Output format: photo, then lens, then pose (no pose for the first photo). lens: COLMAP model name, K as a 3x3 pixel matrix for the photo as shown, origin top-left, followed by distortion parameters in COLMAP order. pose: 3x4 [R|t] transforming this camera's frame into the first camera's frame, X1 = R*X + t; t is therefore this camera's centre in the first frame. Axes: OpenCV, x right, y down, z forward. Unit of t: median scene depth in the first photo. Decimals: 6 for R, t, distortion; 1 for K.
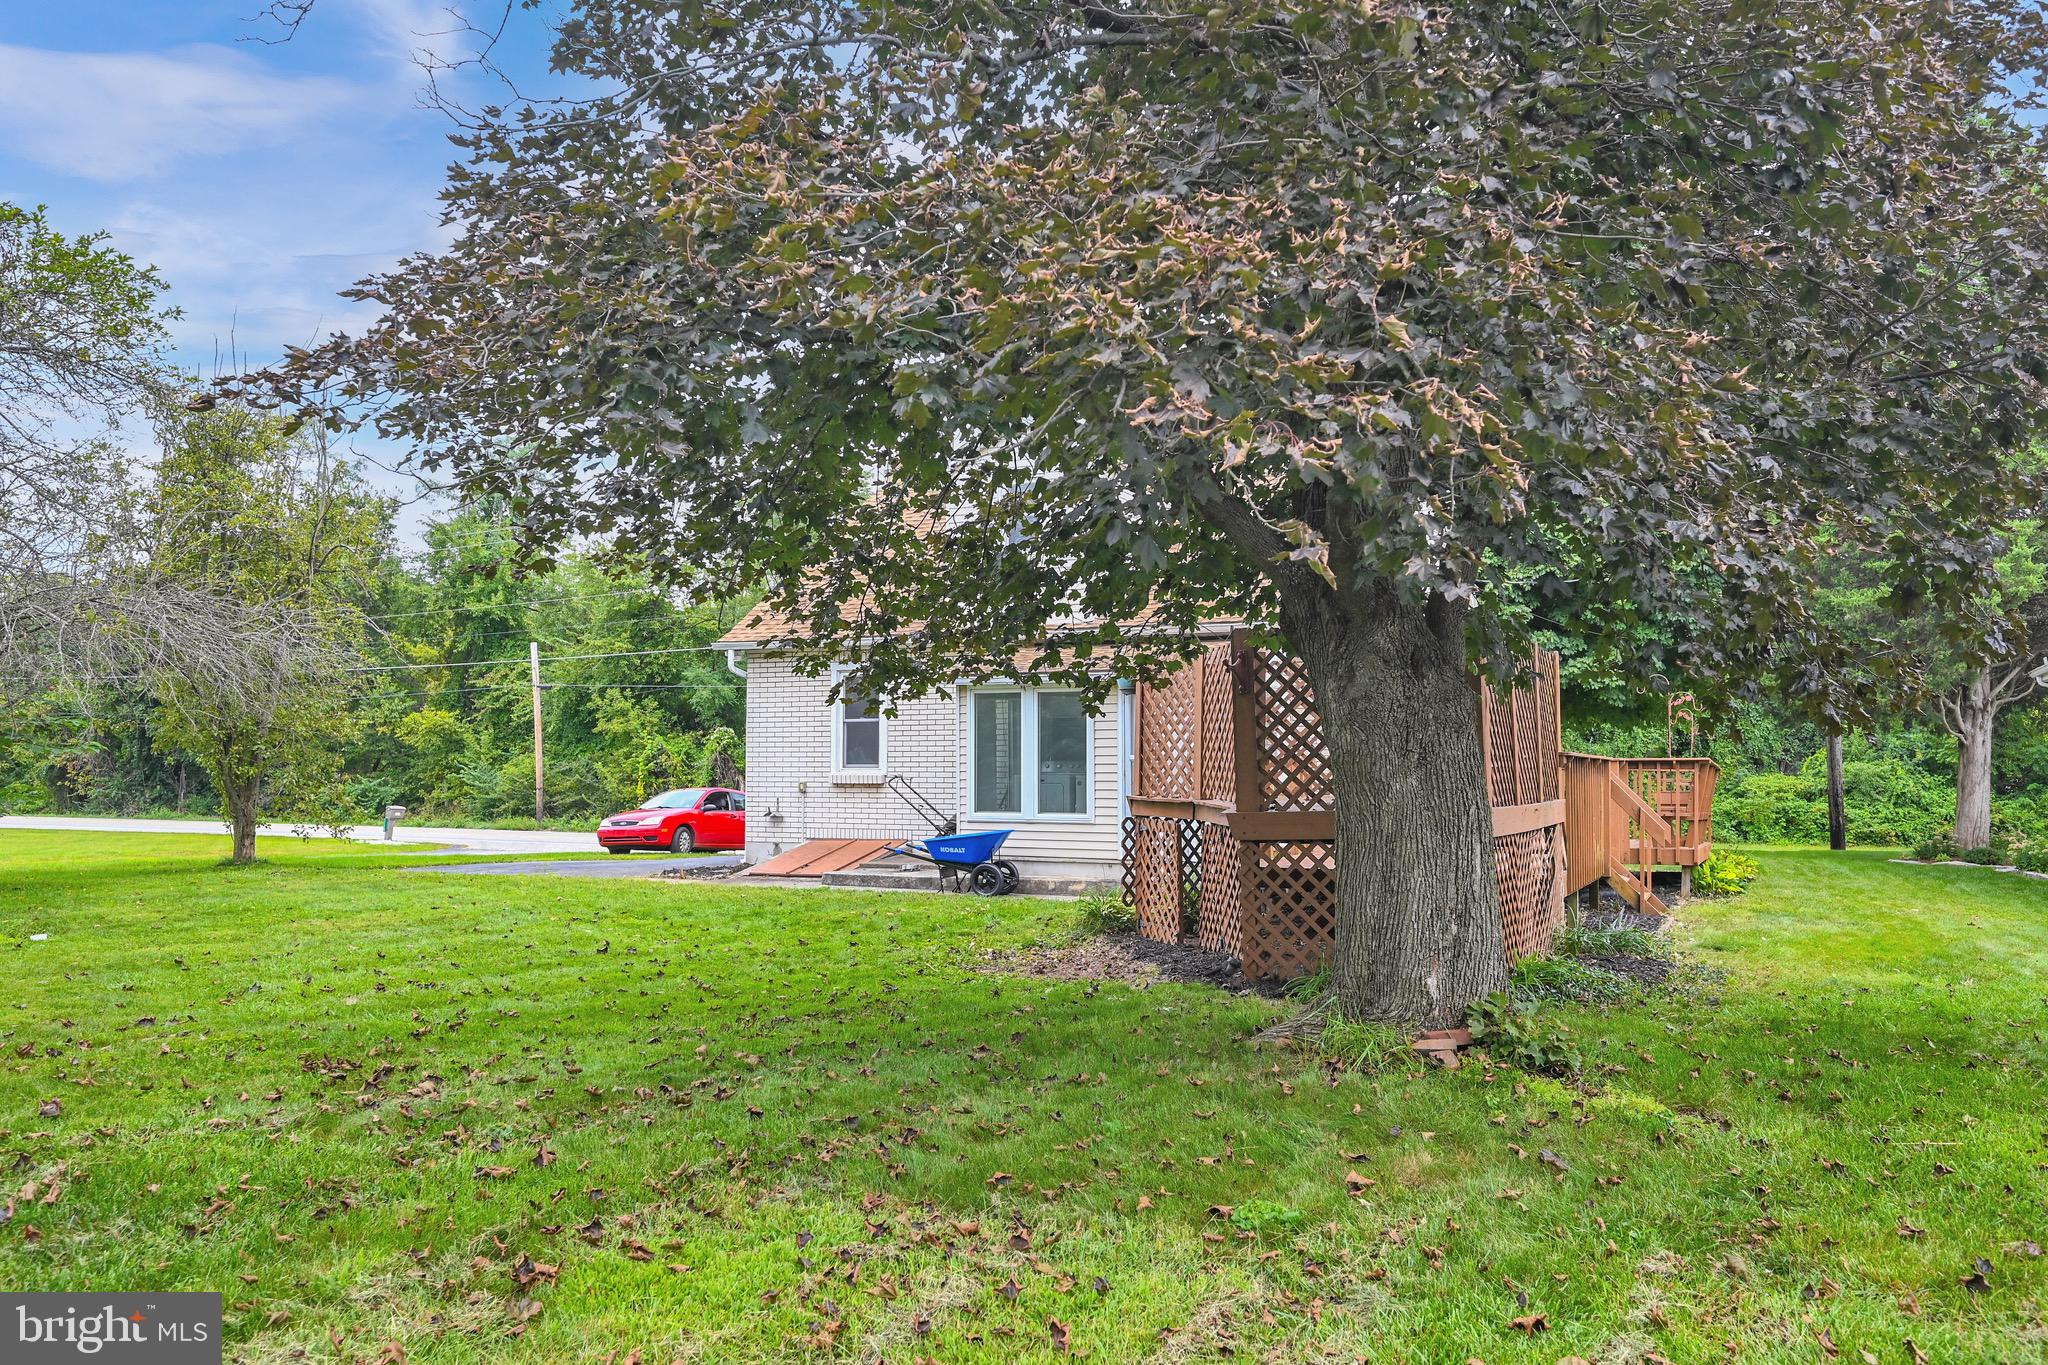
lens RADIAL K [[1561.8, 0, 1024.0], [0, 1561.8, 682.5], [0, 0, 1]] dist [0.002514, 0.000731]
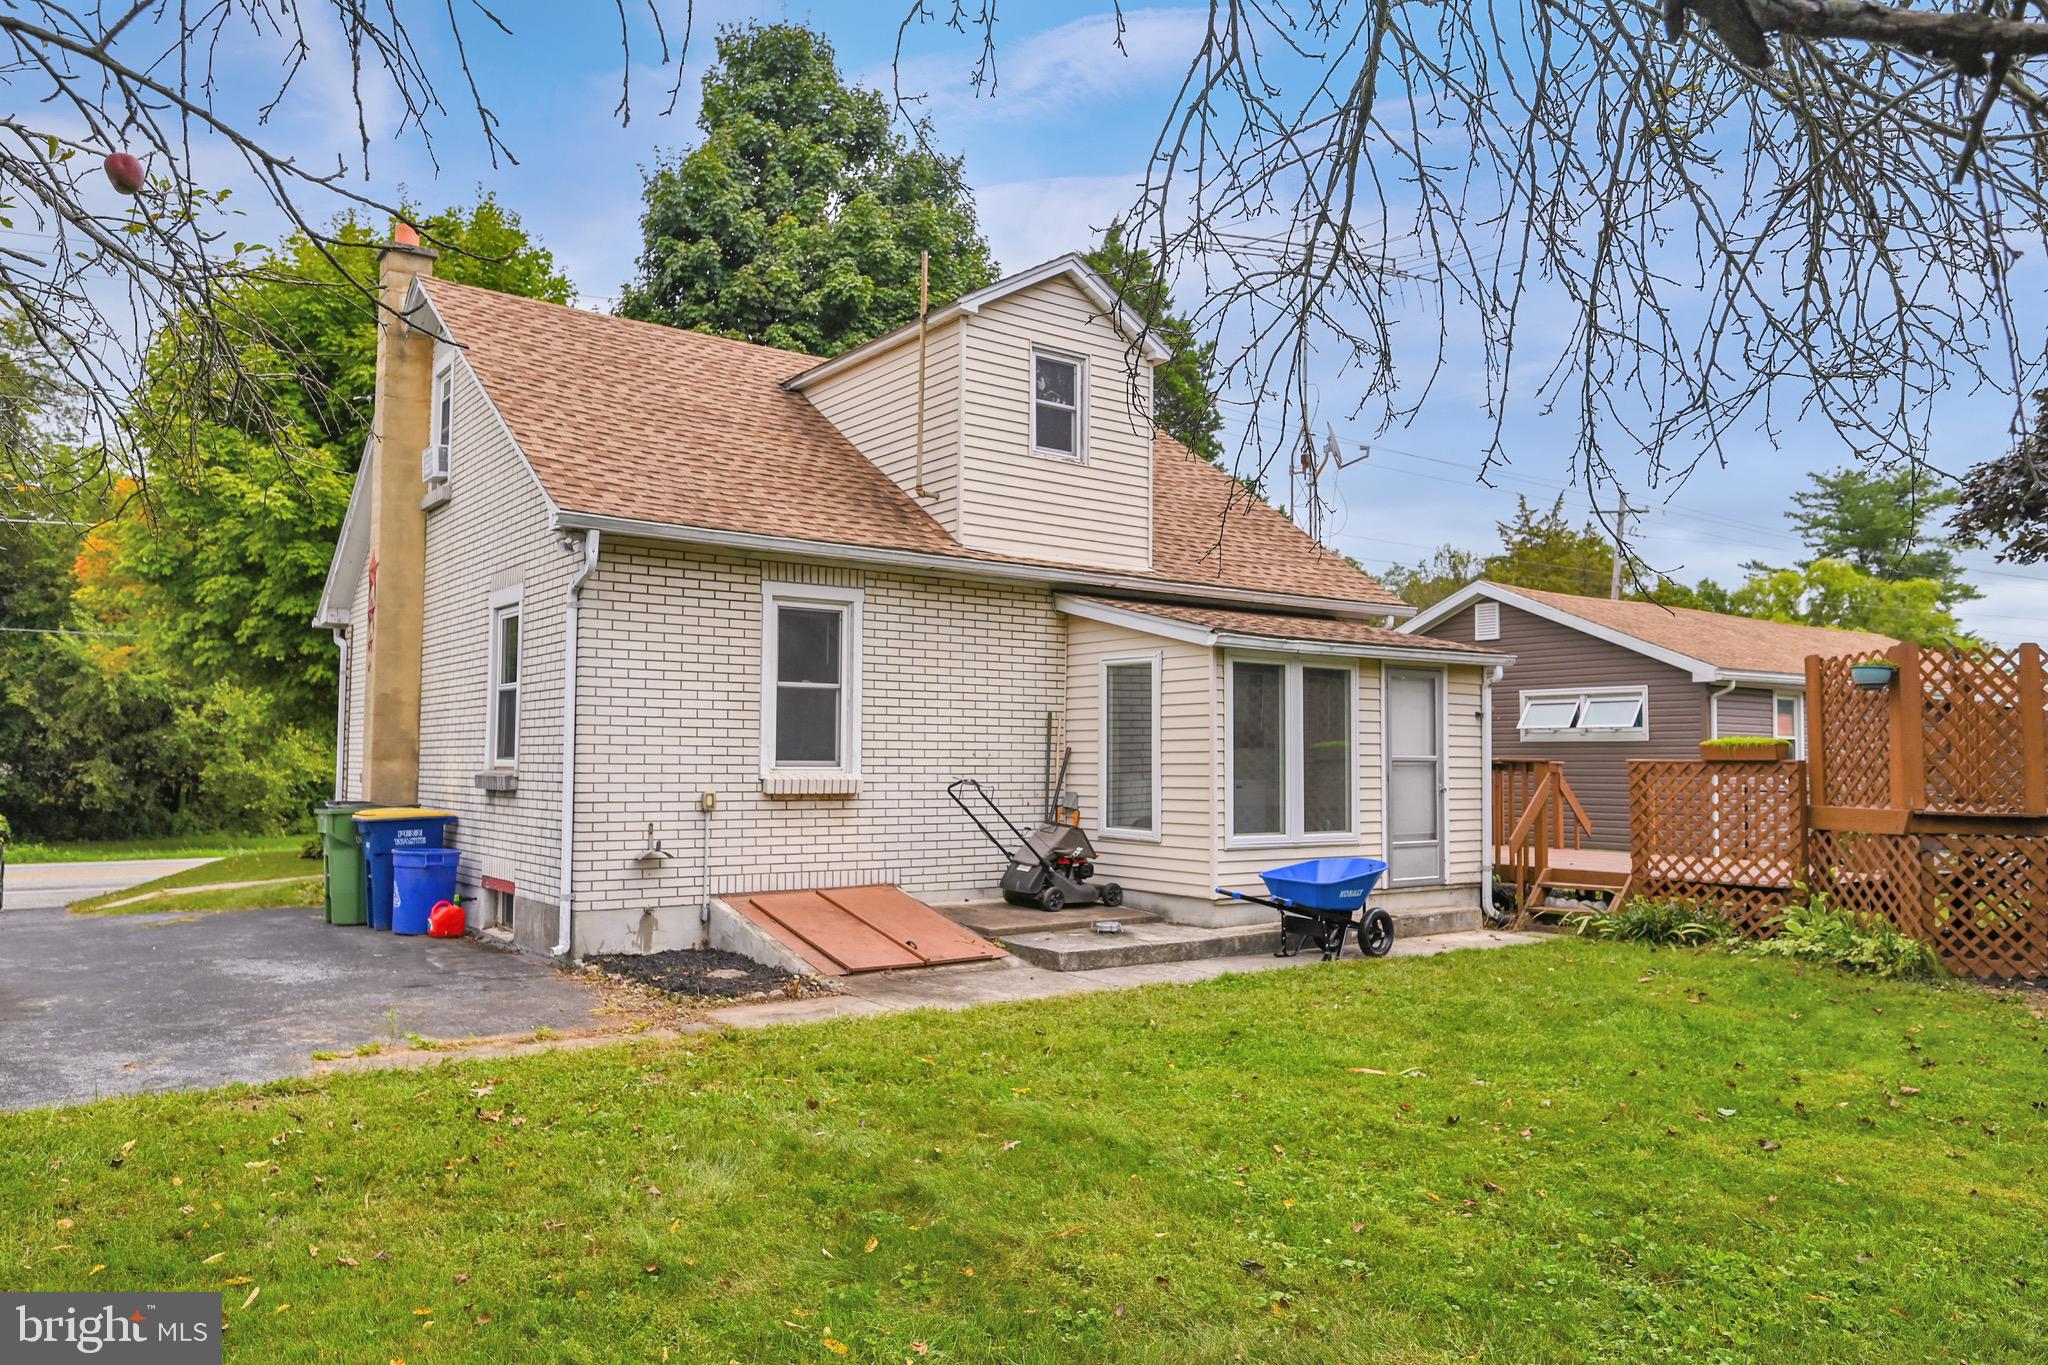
lens RADIAL K [[1408.2, 0, 1029.0], [0, 1408.2, 683.3], [0, 0, 1]] dist [-0.008969, -0.002848]
pose [[0.467575, 0.052688, 0.882382, -0.178551], [-0.057012, 0.997941, -0.029378, 0.011522], [-0.882113, -0.036570, 0.469617, 0.229006]]
